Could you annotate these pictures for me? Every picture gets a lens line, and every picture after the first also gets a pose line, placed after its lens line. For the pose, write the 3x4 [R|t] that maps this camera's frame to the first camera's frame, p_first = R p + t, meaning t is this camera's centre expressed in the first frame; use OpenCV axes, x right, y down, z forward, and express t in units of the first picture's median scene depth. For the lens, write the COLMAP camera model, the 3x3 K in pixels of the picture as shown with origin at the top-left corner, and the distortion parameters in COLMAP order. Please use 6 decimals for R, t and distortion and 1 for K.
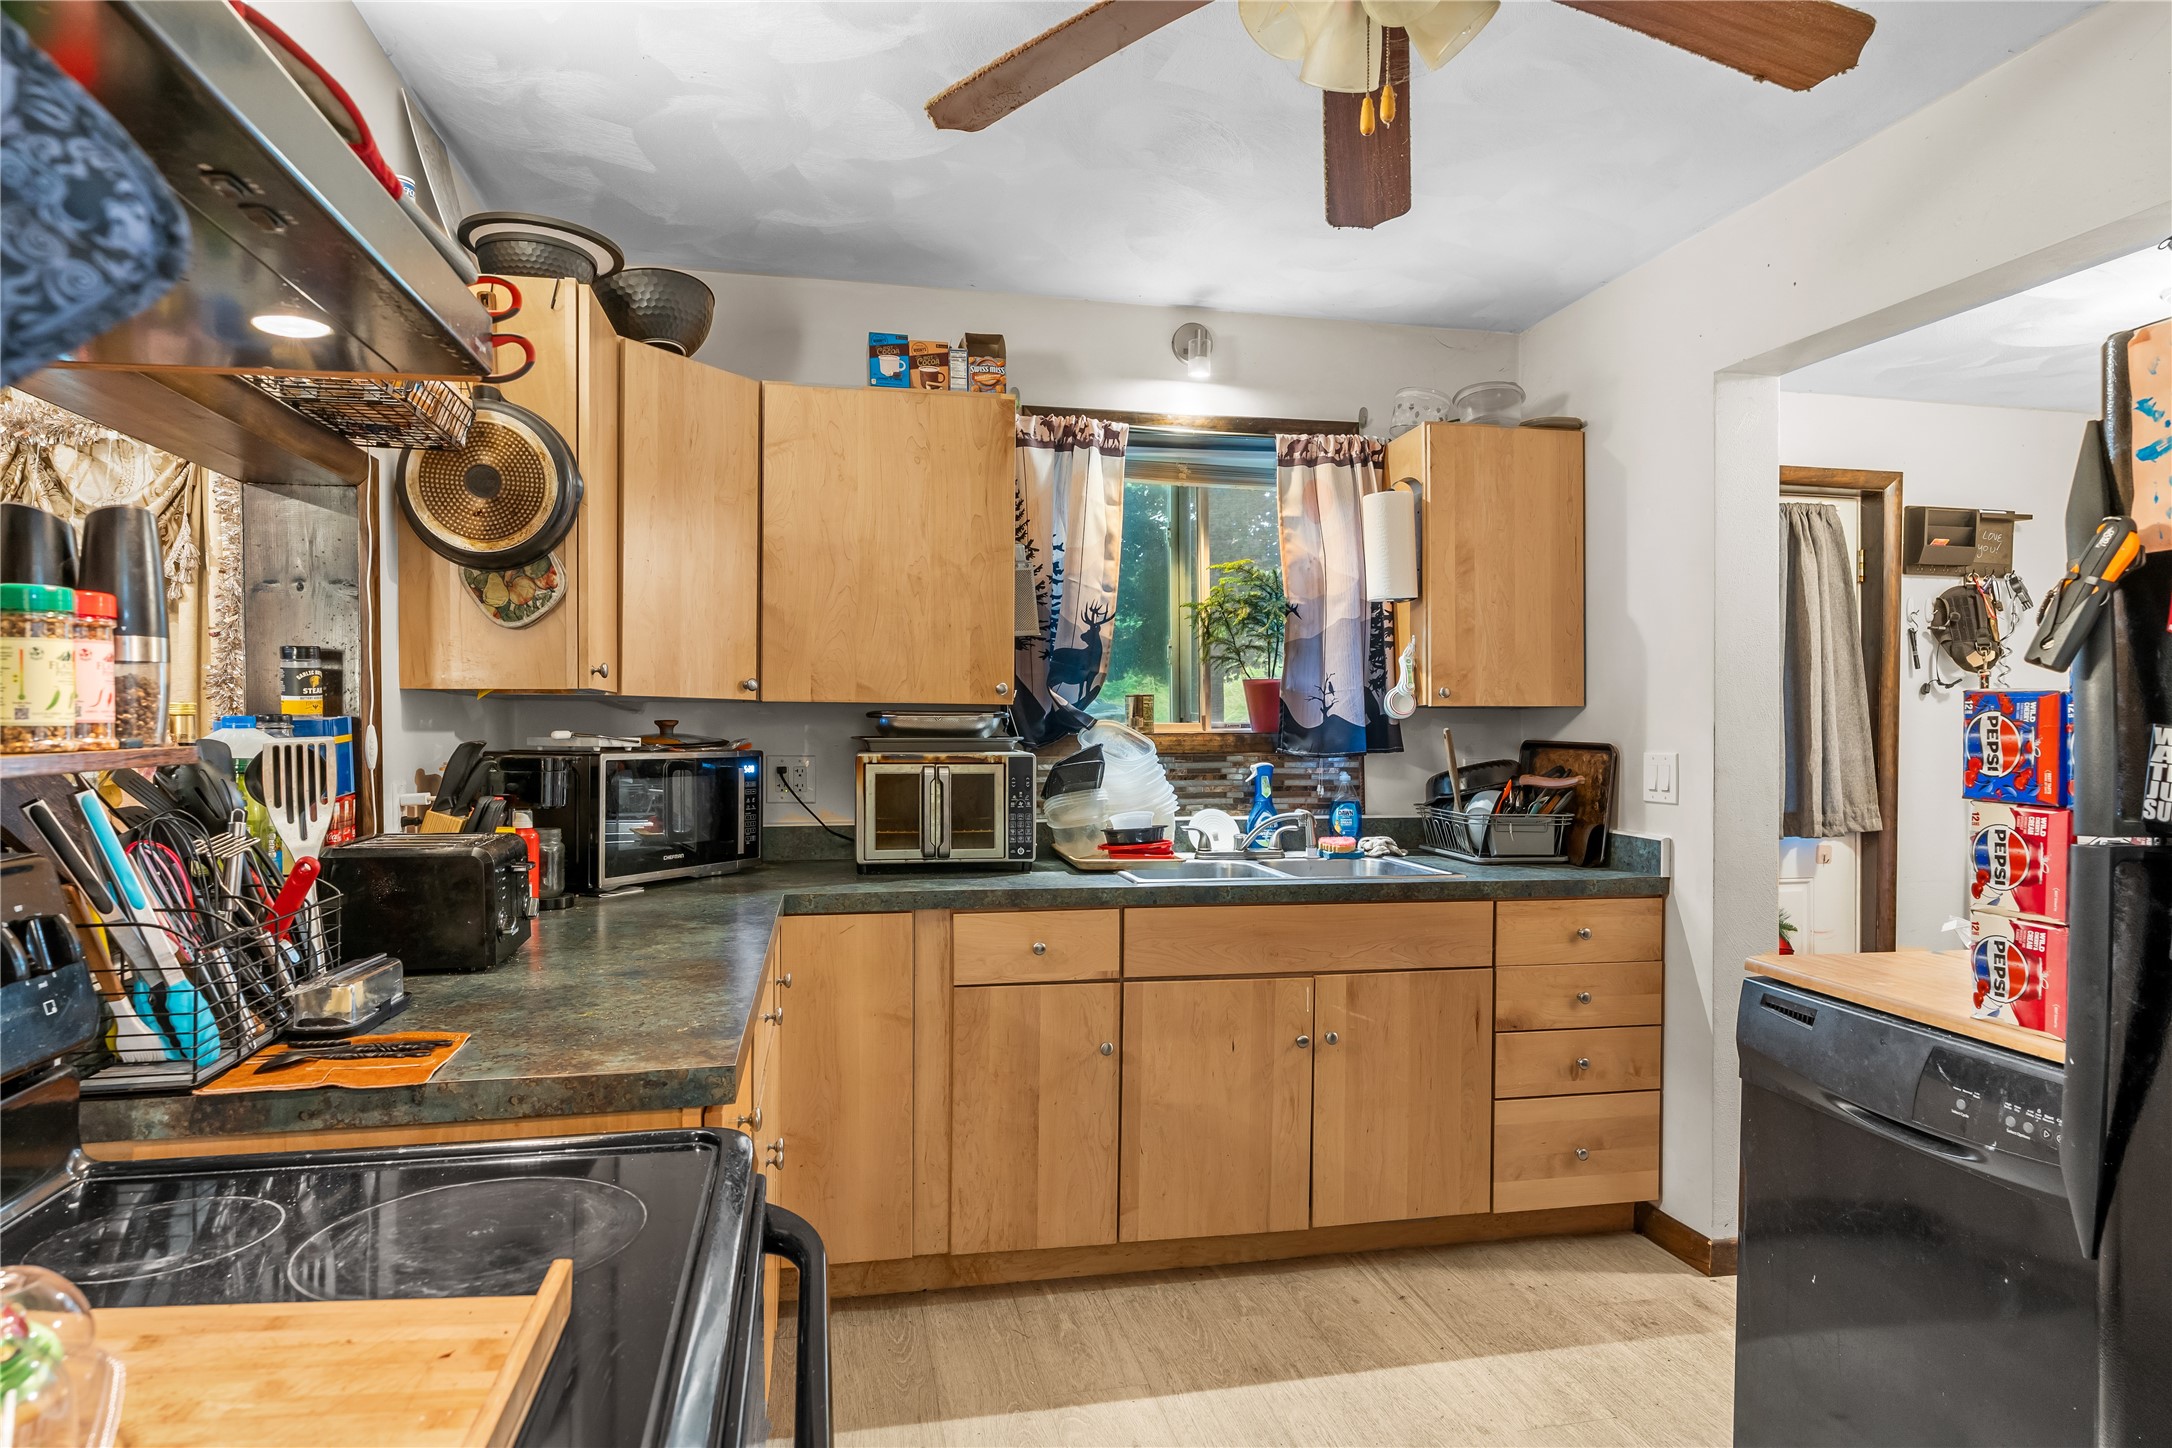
lens RADIAL K [[1245.7, 0, 1086.0], [0, 1245.7, 730.7], [0, 0, 1]] dist [-0.000824, 0.000896]
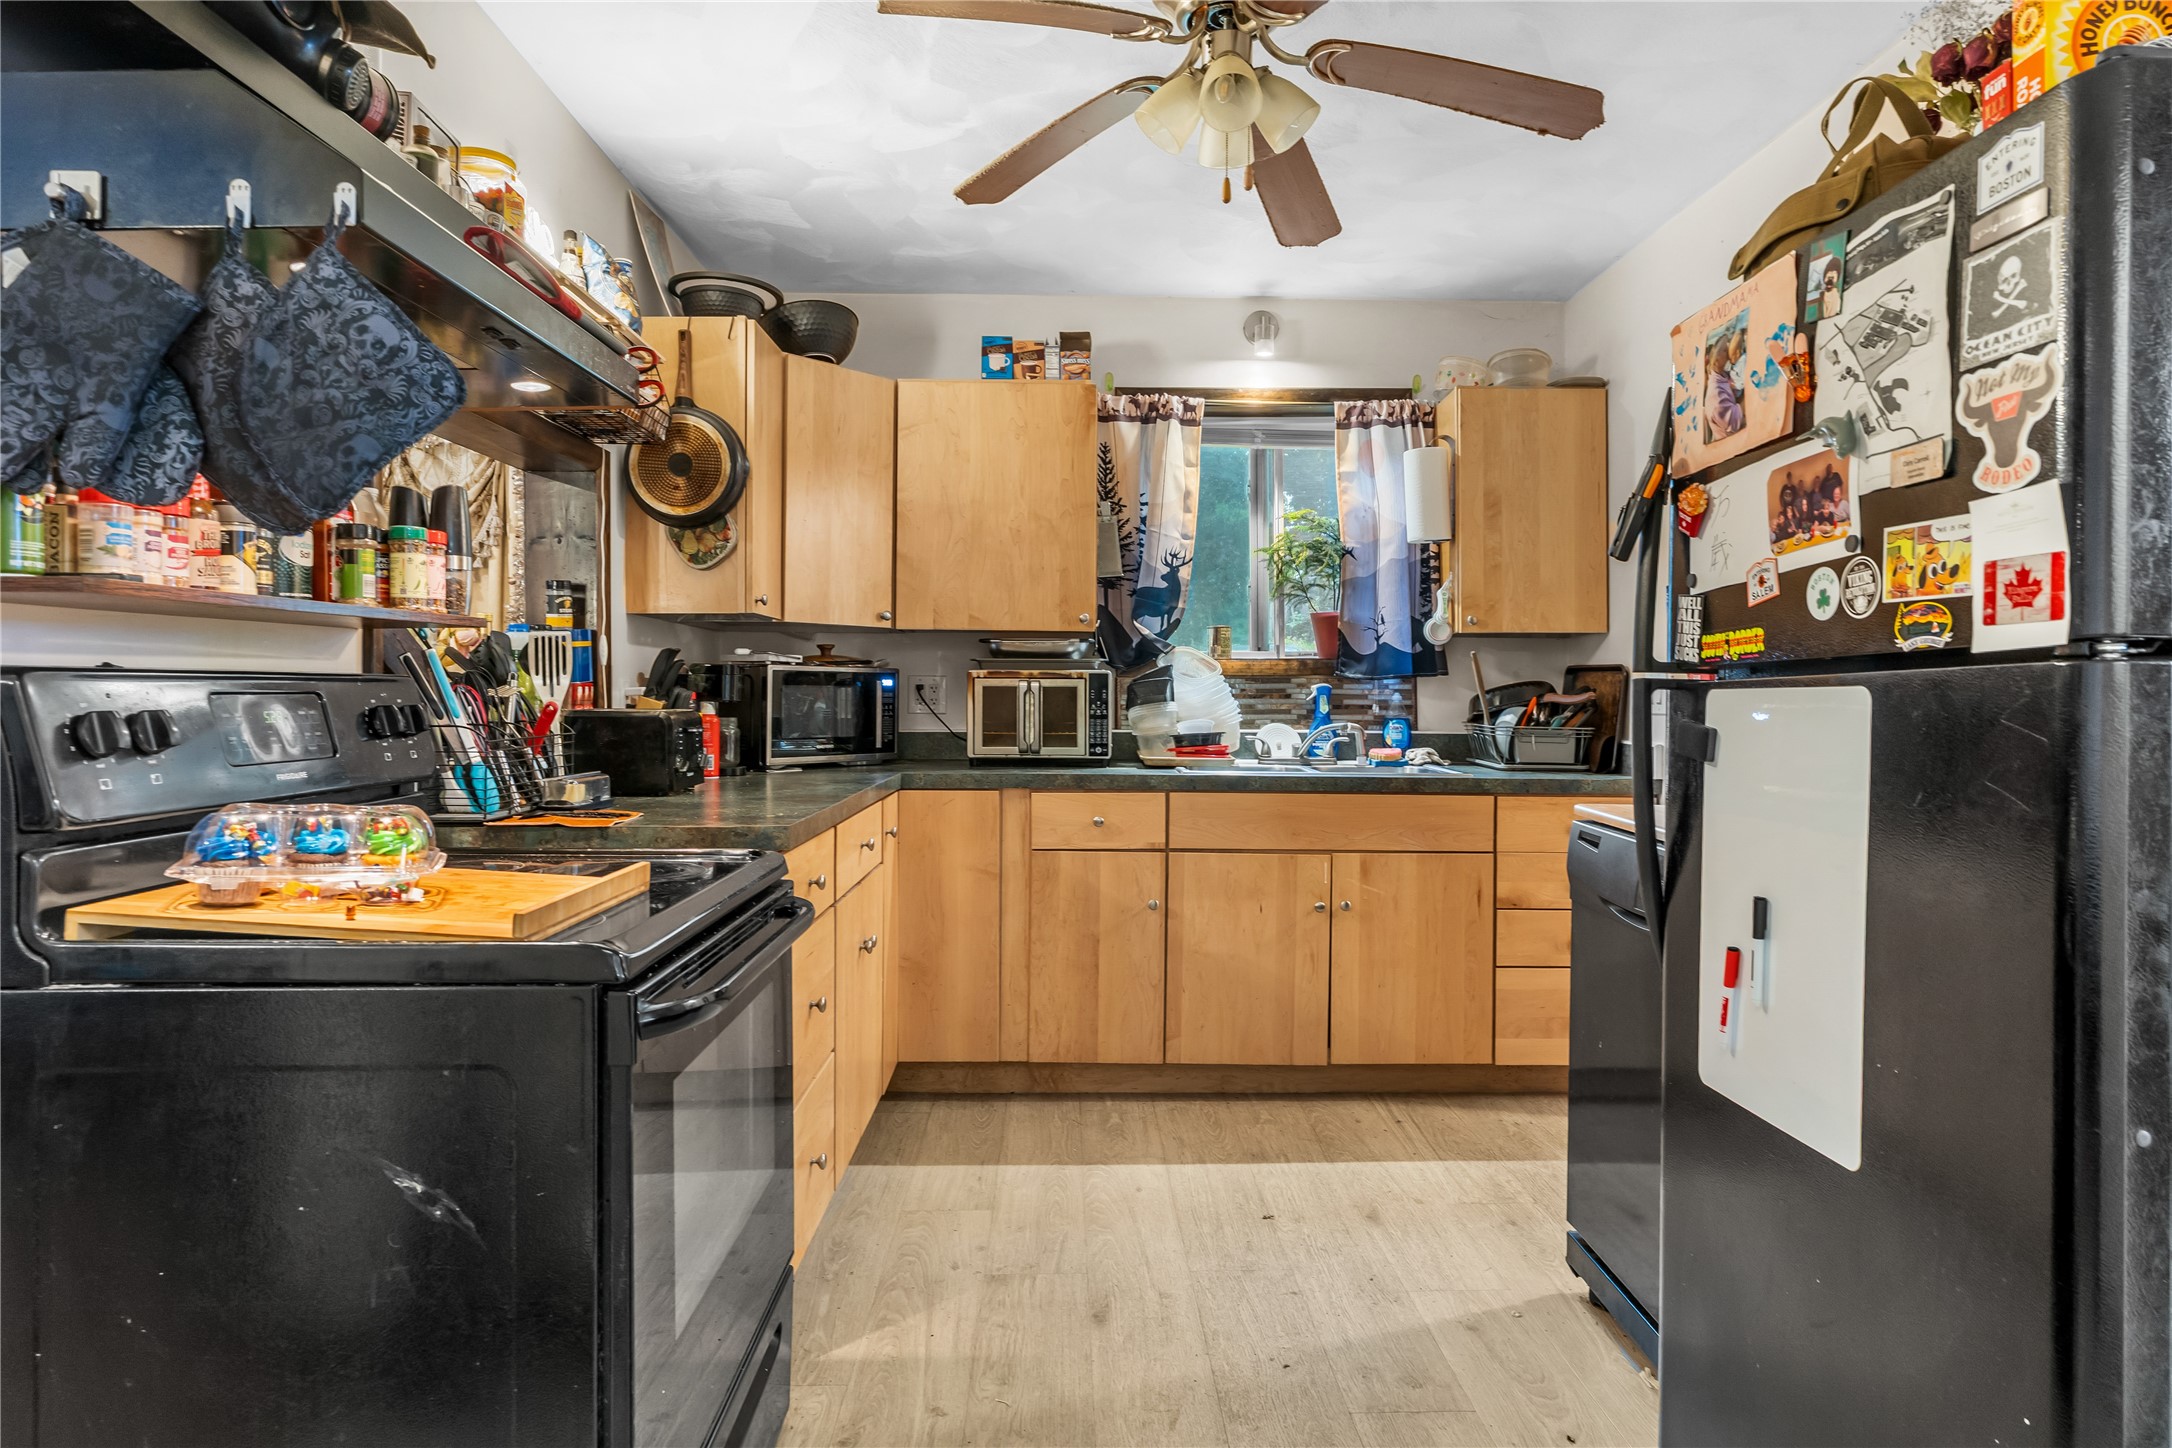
lens RADIAL K [[1245.7, 0, 1089.9], [0, 1245.7, 682.4], [0, 0, 1]] dist [-0.000824, 0.000896]
pose [[0.982648, 0.000312, -0.185482, 0.184464], [-0.002375, 0.999938, -0.010901, 0.047598], [0.185467, 0.011152, 0.982587, -0.233834]]
